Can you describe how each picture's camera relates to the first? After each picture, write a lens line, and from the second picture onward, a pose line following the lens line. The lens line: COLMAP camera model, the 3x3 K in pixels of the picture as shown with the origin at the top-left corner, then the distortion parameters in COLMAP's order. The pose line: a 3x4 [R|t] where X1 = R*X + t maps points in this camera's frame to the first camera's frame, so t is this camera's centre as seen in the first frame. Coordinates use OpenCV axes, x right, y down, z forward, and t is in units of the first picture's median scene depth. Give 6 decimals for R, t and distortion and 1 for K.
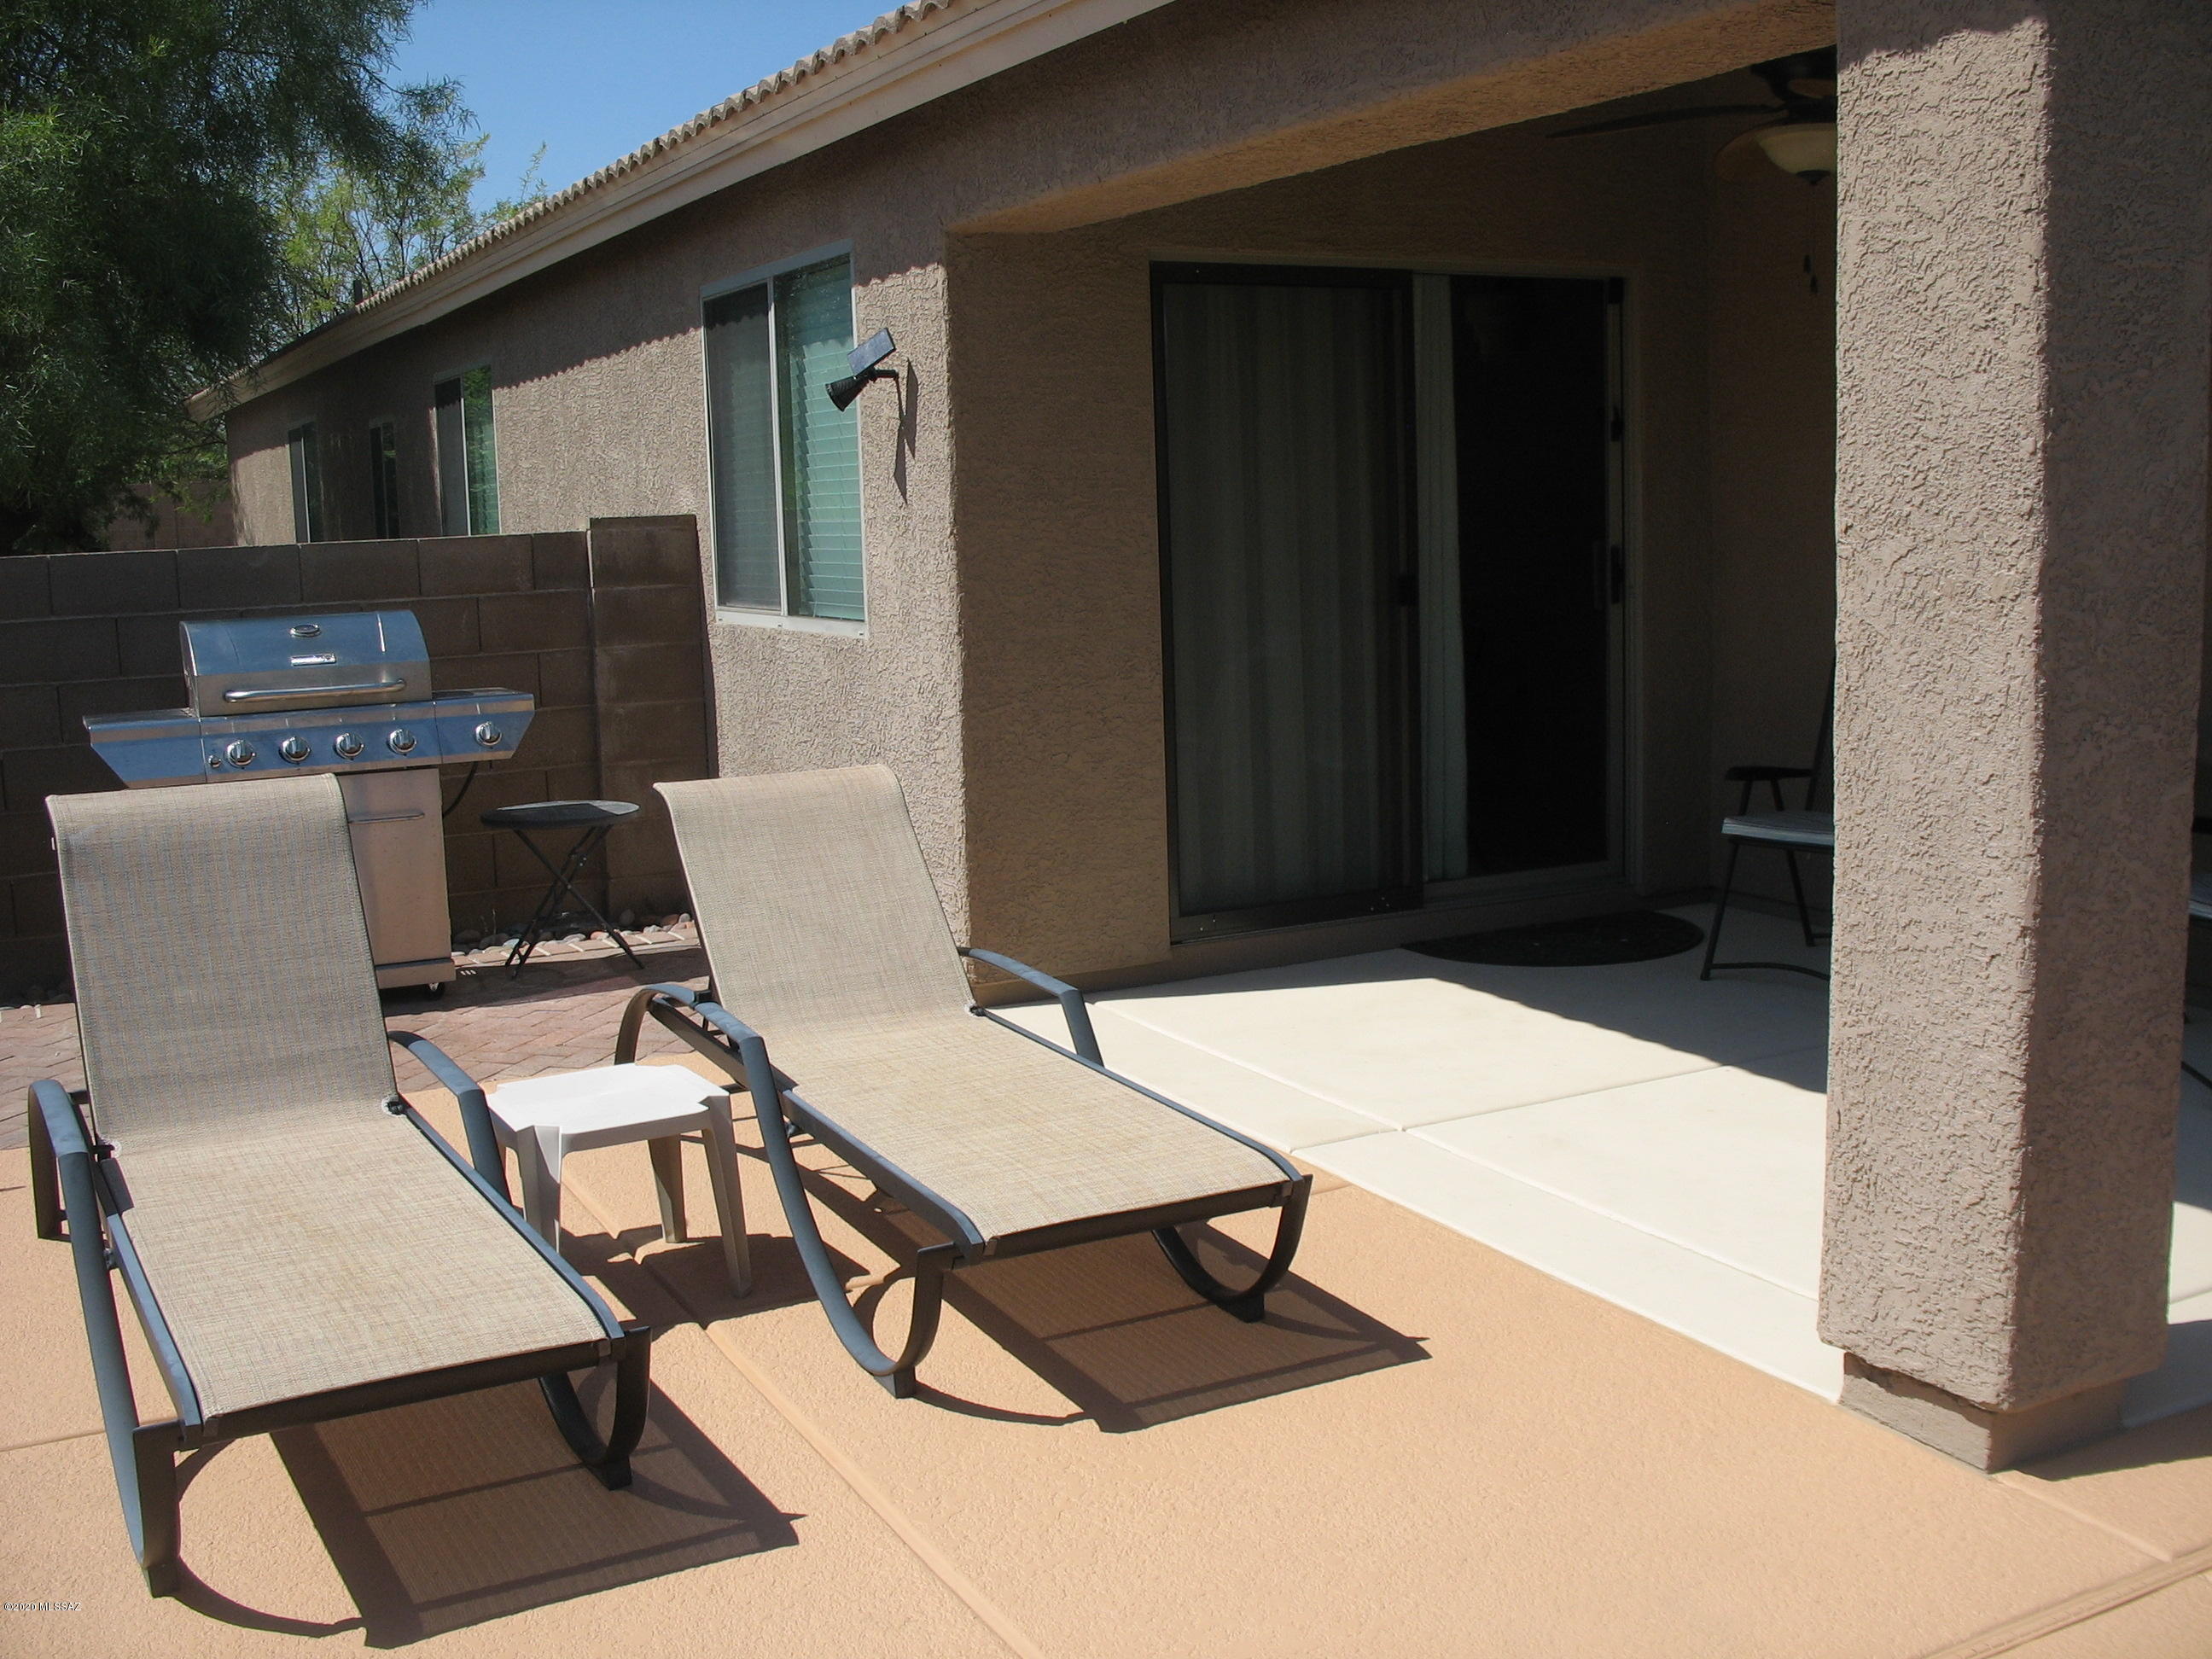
lens RADIAL K [[2310.0, 0, 1104.3], [0, 2310.0, 838.7], [0, 0, 1]] dist [-0.203759, 0.240596]
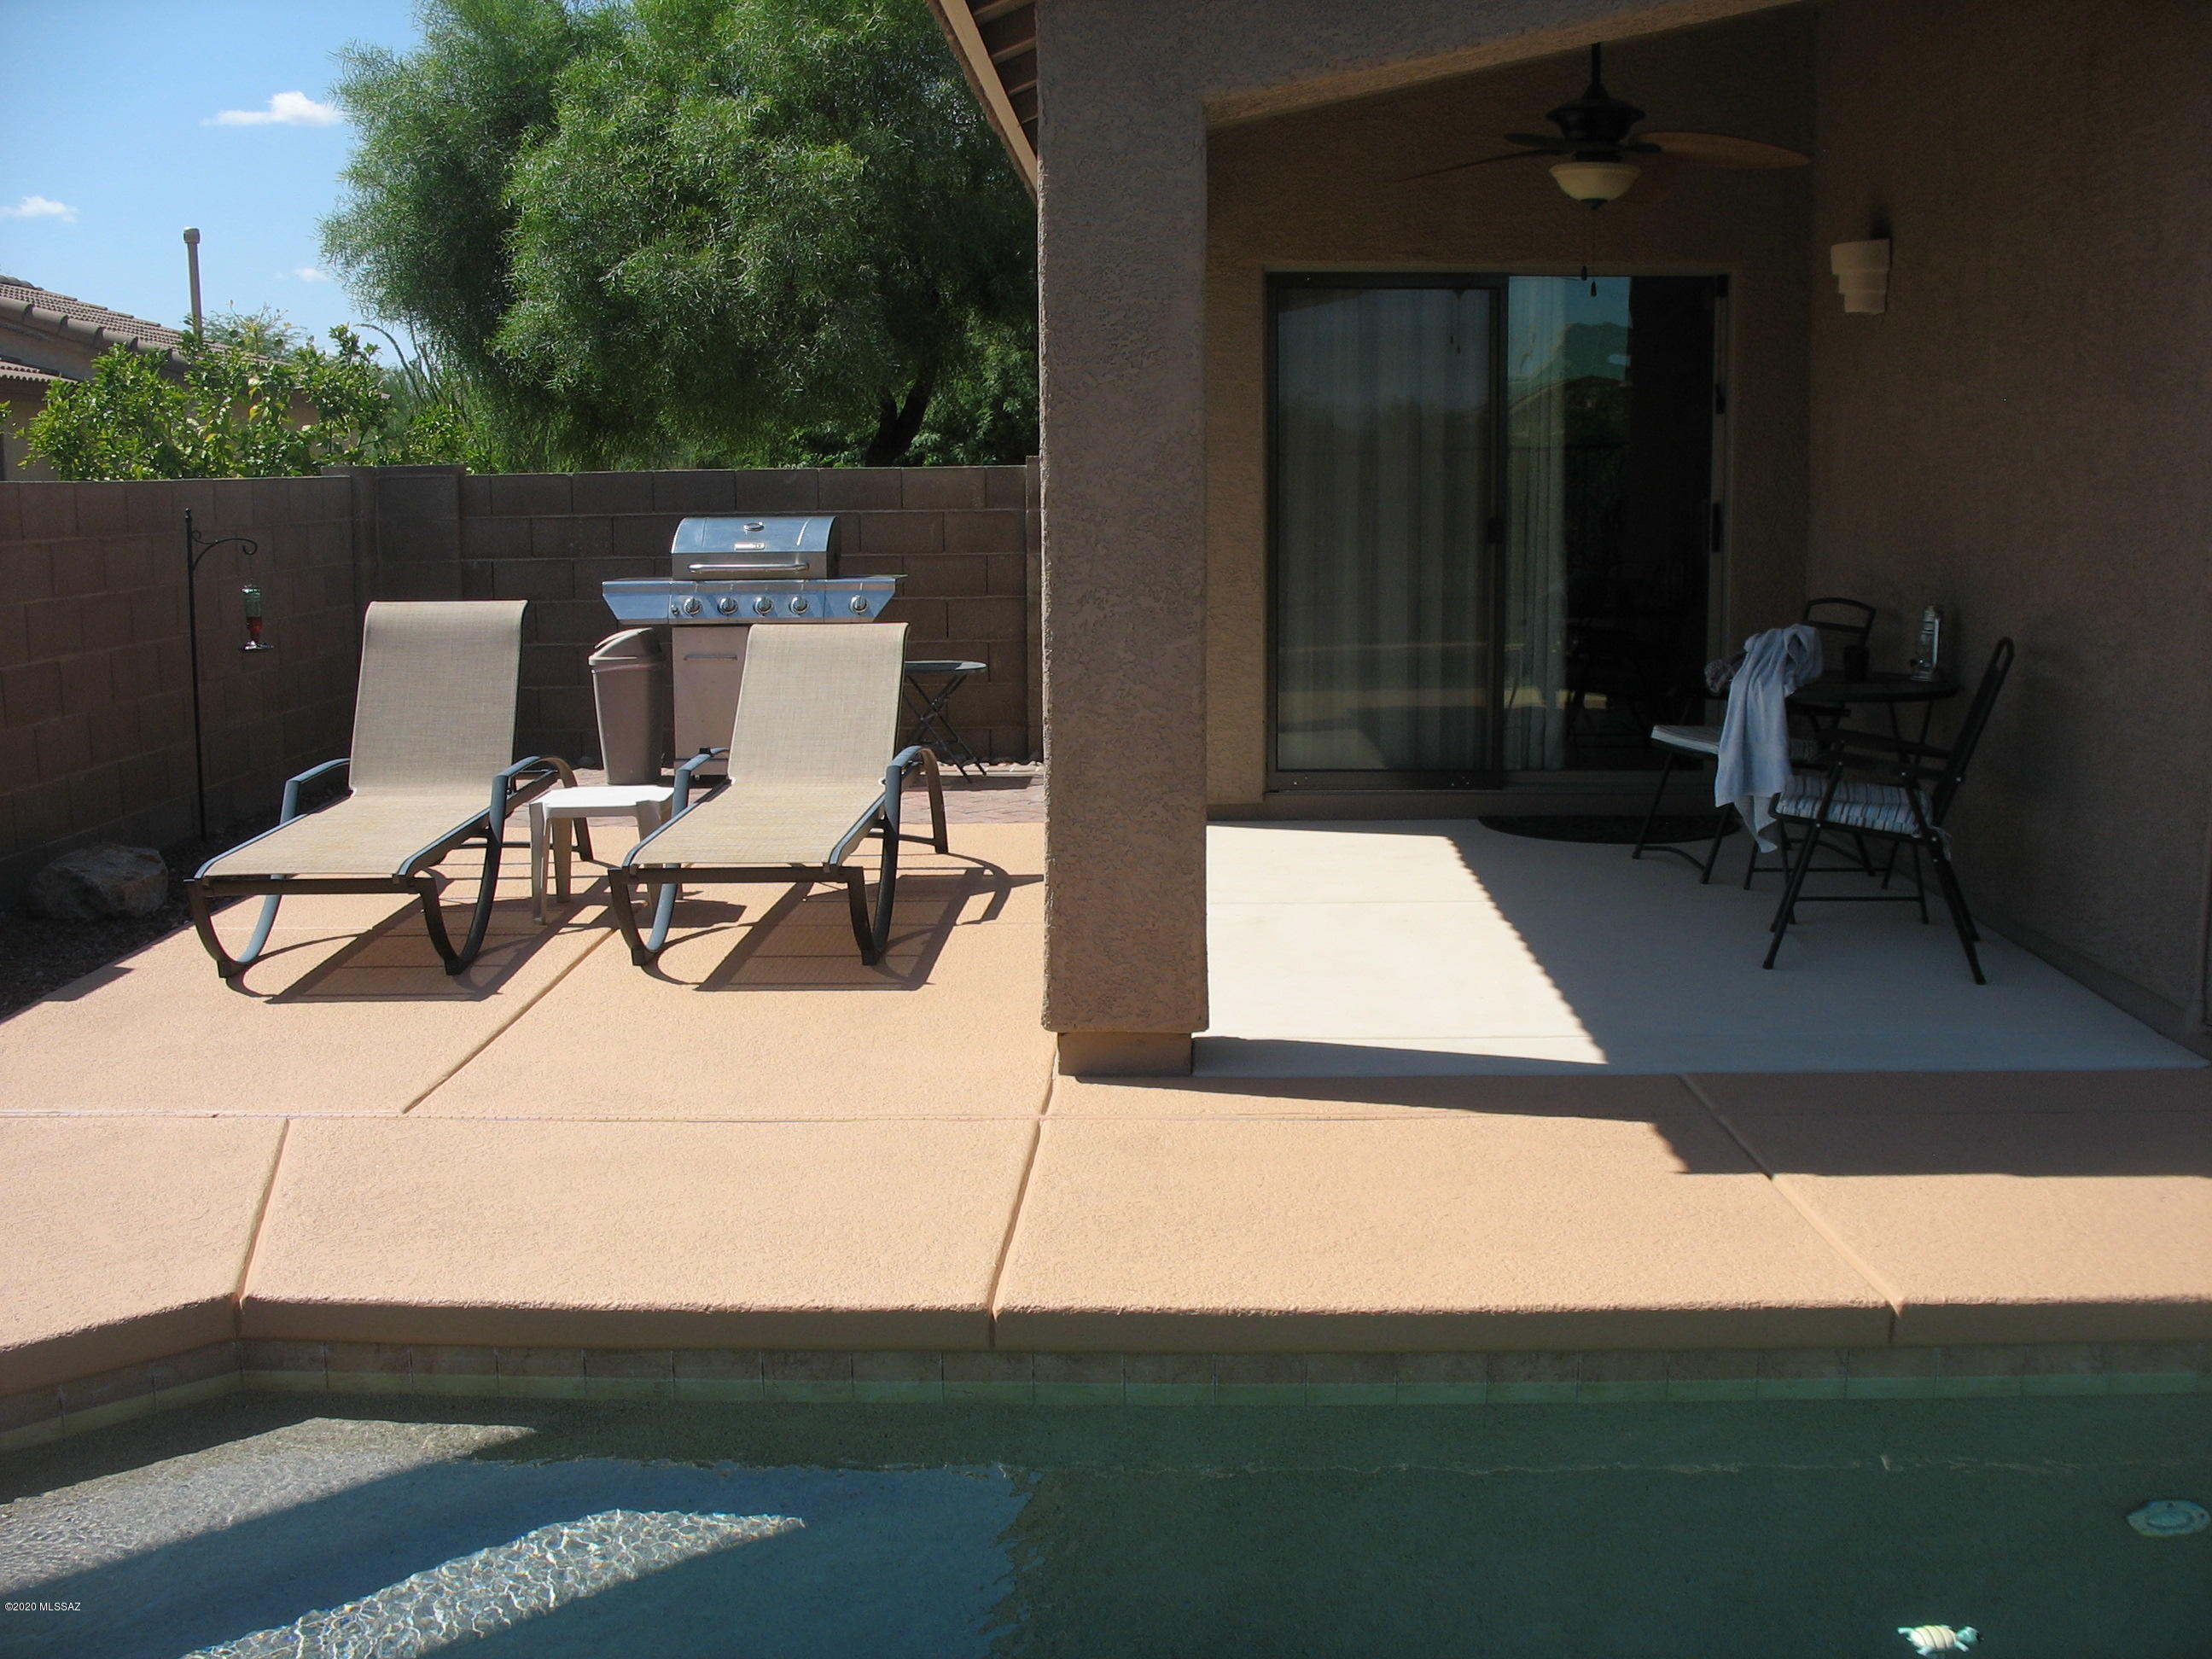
lens RADIAL K [[2310.0, 0, 1104.3], [0, 2310.0, 838.7], [0, 0, 1]] dist [-0.203759, 0.240596]
pose [[0.872854, 0.101362, -0.477338, 1.206299], [-0.091180, 0.994839, 0.044520, 0.046883], [0.479387, 0.004664, 0.877591, -0.408593]]
